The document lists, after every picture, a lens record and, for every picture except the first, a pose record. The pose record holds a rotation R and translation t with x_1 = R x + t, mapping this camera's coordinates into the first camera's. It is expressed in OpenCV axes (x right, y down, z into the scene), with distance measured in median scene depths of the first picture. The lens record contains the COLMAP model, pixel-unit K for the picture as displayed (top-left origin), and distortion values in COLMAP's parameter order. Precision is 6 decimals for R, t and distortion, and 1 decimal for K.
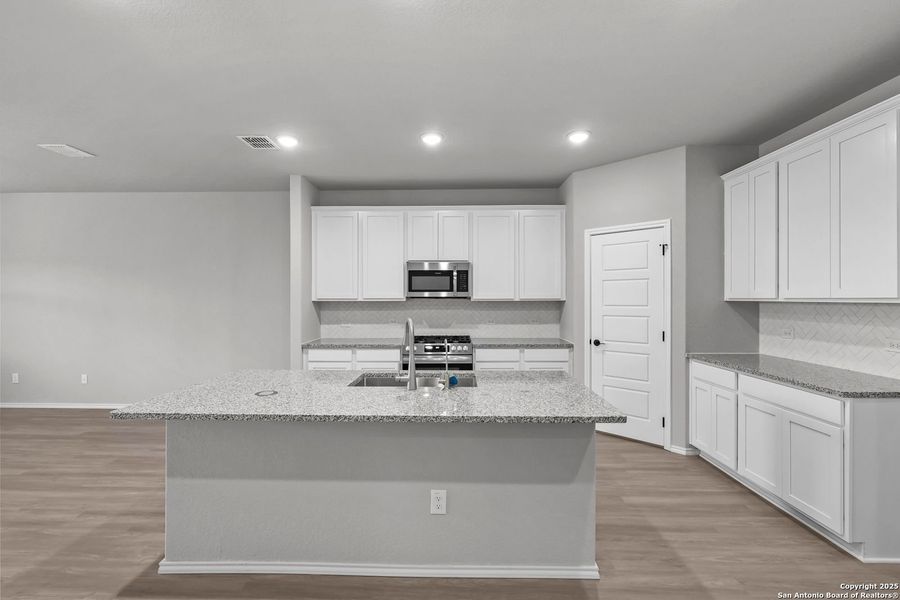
lens RADIAL K [[411.2, 0, 444.0], [0, 411.2, 301.4], [0, 0, 1]] dist [0.001781, 0.000167]
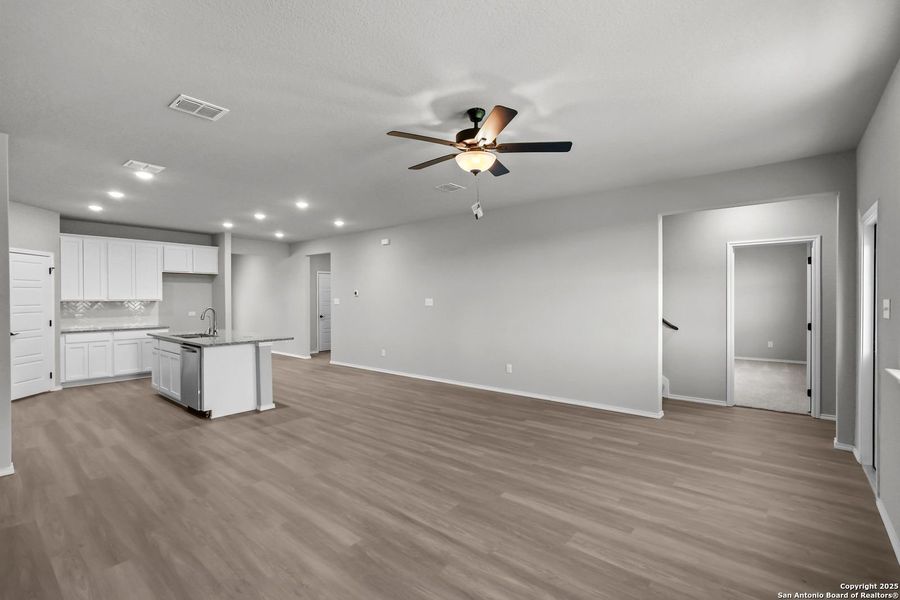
lens RADIAL K [[411.2, 0, 444.0], [0, 411.2, 301.4], [0, 0, 1]] dist [0.001781, 0.000167]
pose [[-0.780916, -0.000544, 0.624636, -1.858632], [0.003547, 0.999980, 0.005306, -0.006239], [-0.624626, 0.006359, -0.780898, 1.403960]]
